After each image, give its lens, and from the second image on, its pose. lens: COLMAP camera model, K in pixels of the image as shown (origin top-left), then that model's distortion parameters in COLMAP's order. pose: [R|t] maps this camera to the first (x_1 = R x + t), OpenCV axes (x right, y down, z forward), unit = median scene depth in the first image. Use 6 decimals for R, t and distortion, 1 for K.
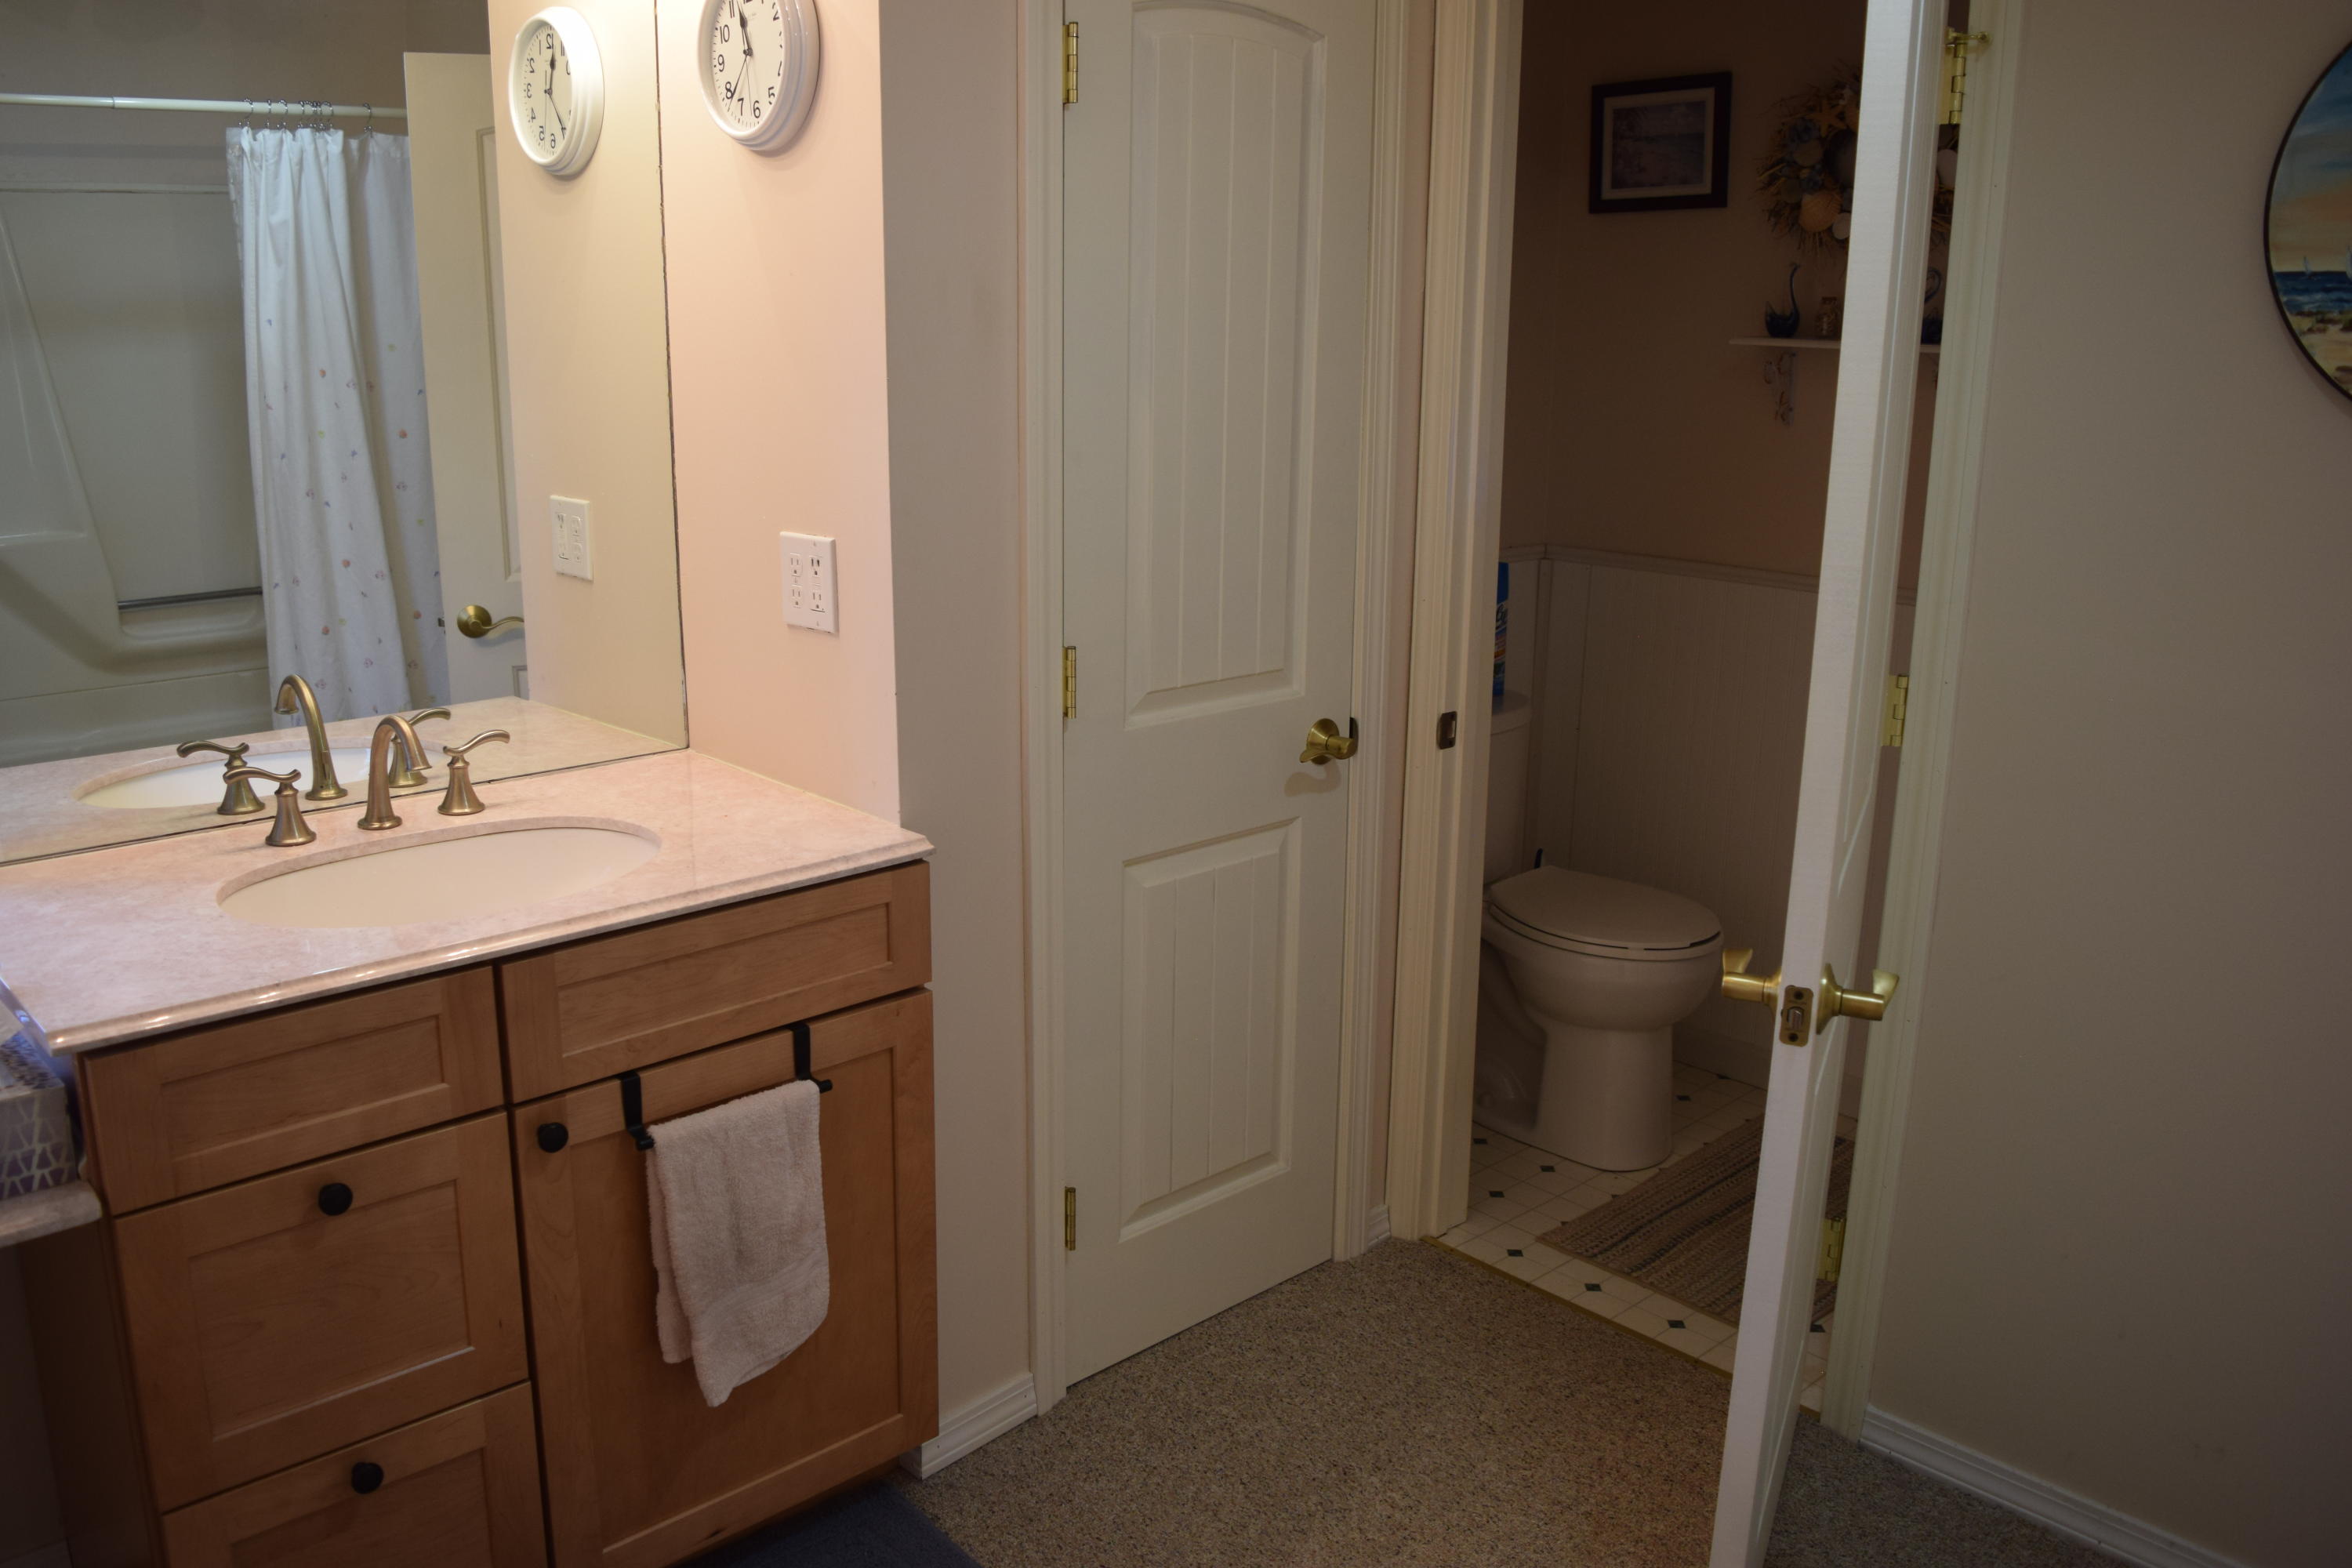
lens RADIAL K [[1883.7, 0, 1161.2], [0, 1883.7, 785.8], [0, 0, 1]] dist [-0.082123, 0.008082]
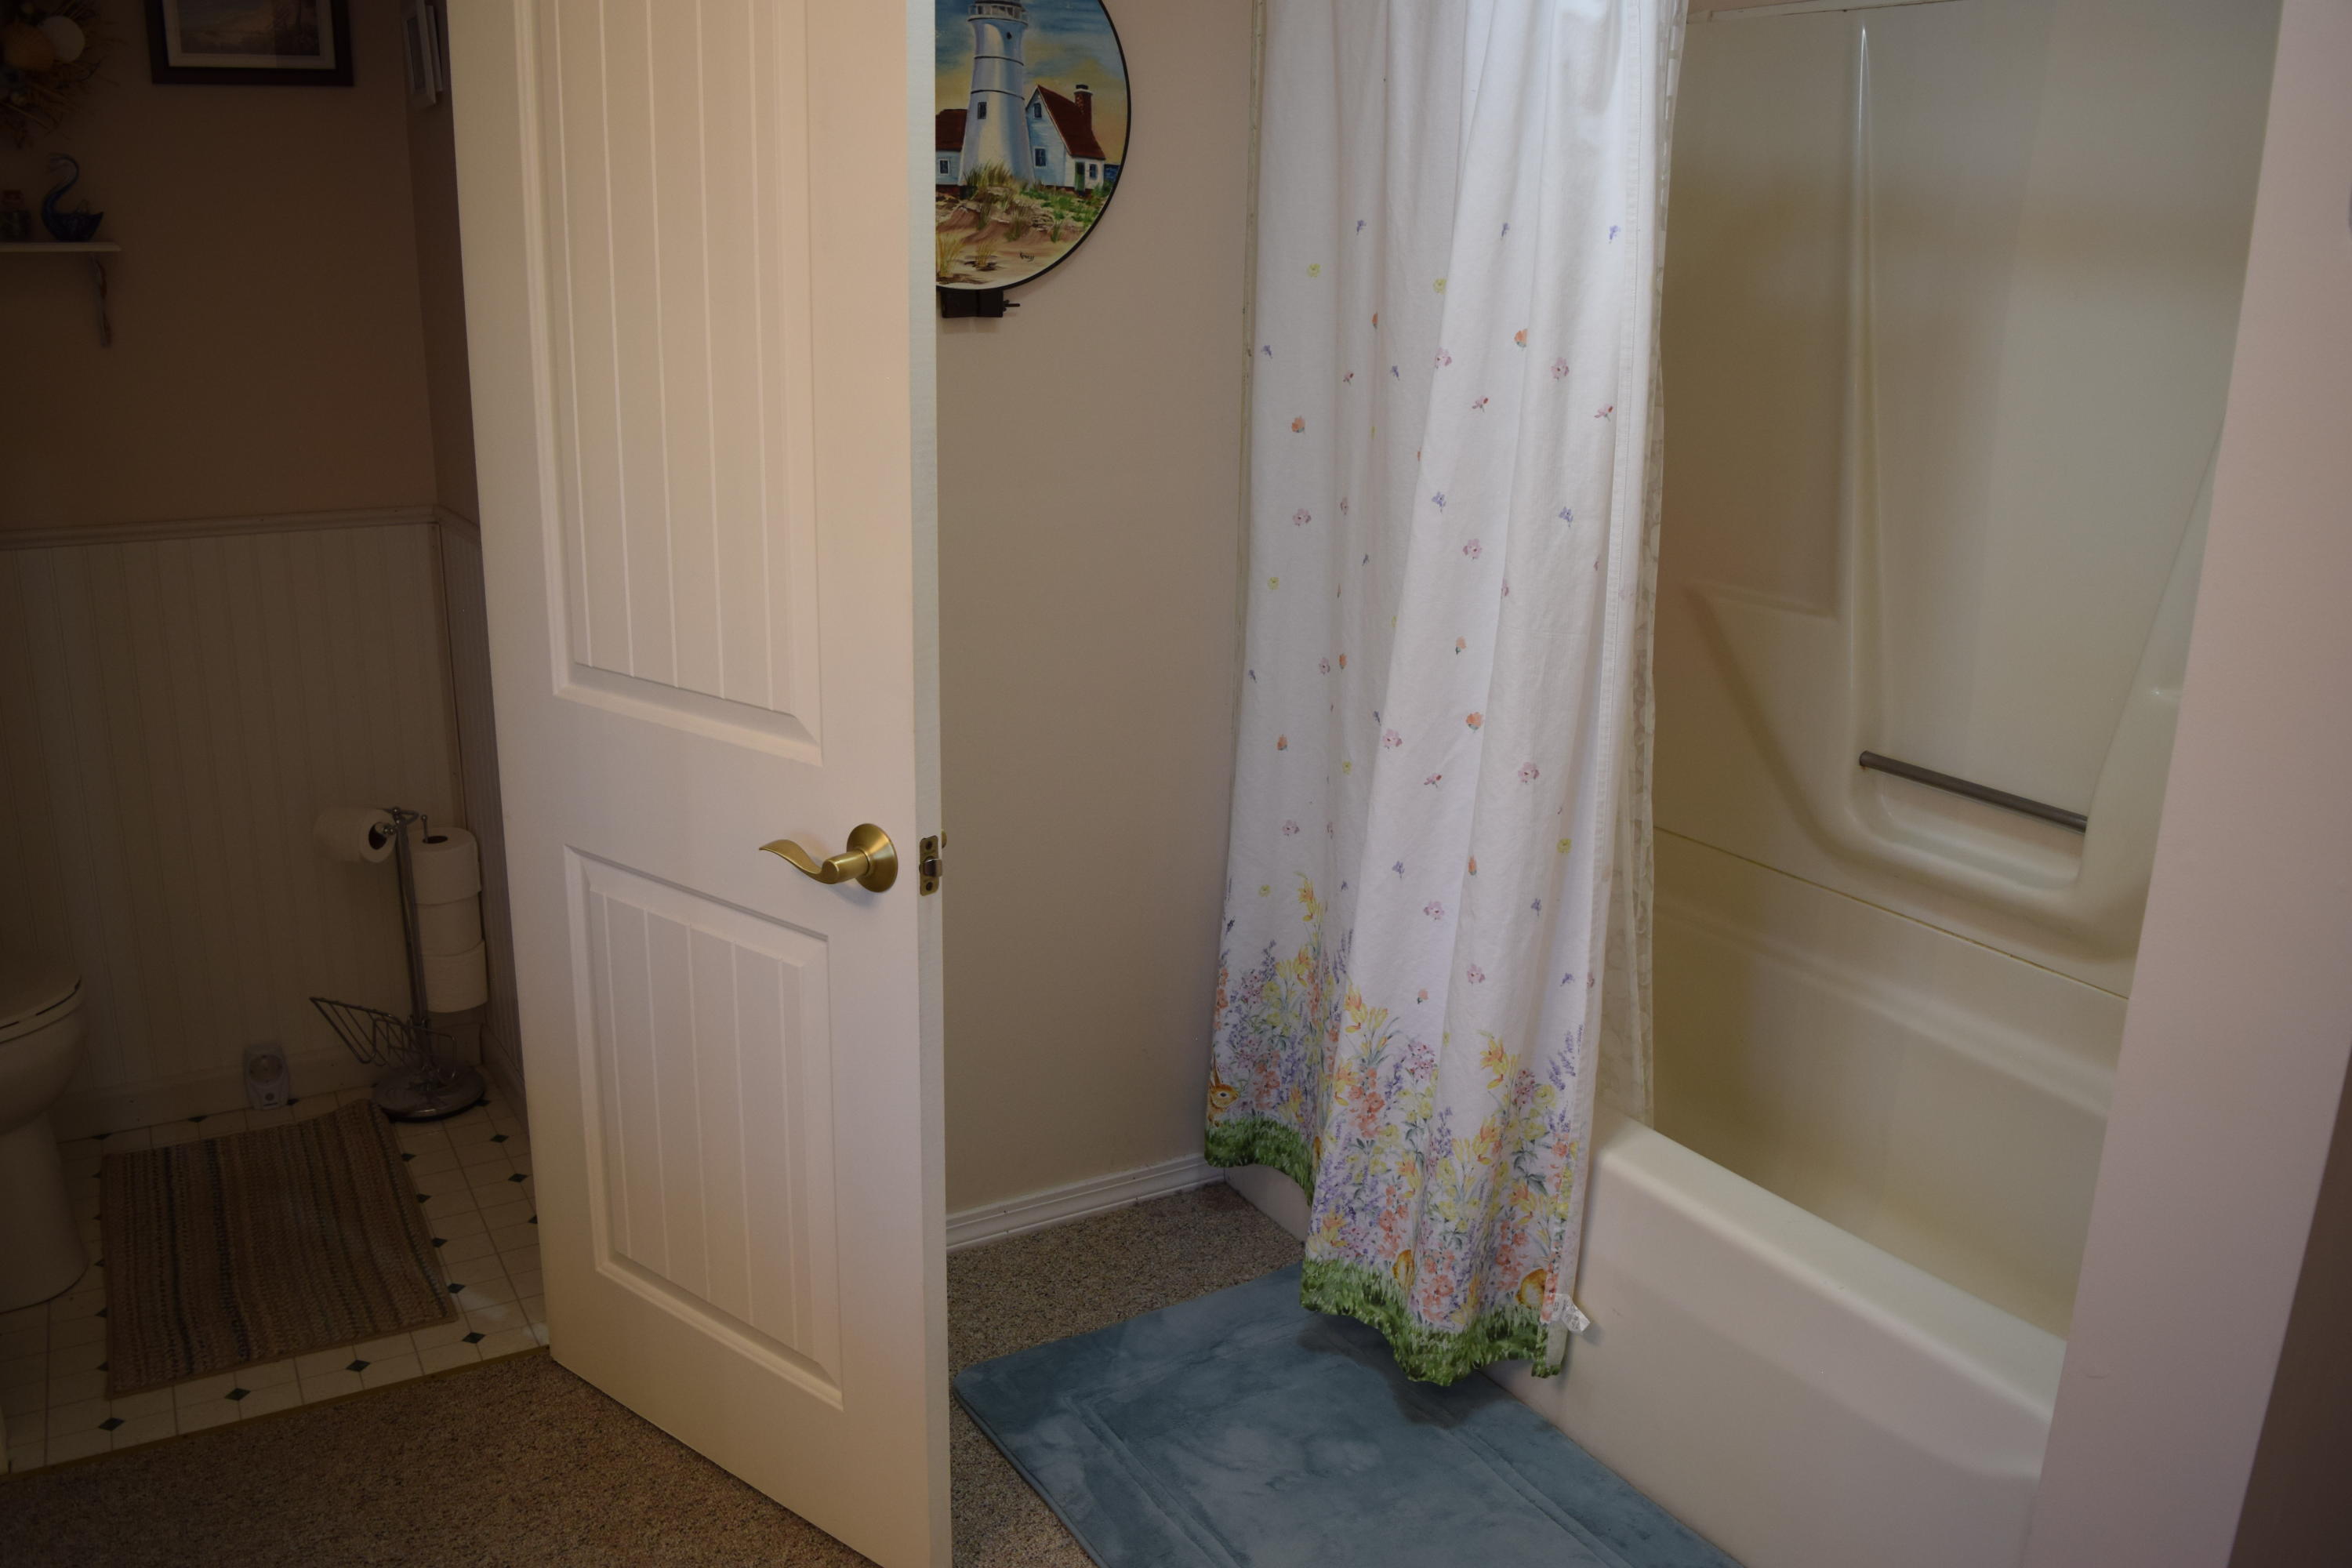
lens RADIAL K [[1883.7, 0, 1161.2], [0, 1883.7, 785.8], [0, 0, 1]] dist [-0.082123, 0.008082]
pose [[0.217789, -0.277222, 0.935797, -0.455217], [0.220497, 0.947999, 0.229520, -0.106129], [-0.950762, 0.156354, 0.267591, 0.426282]]
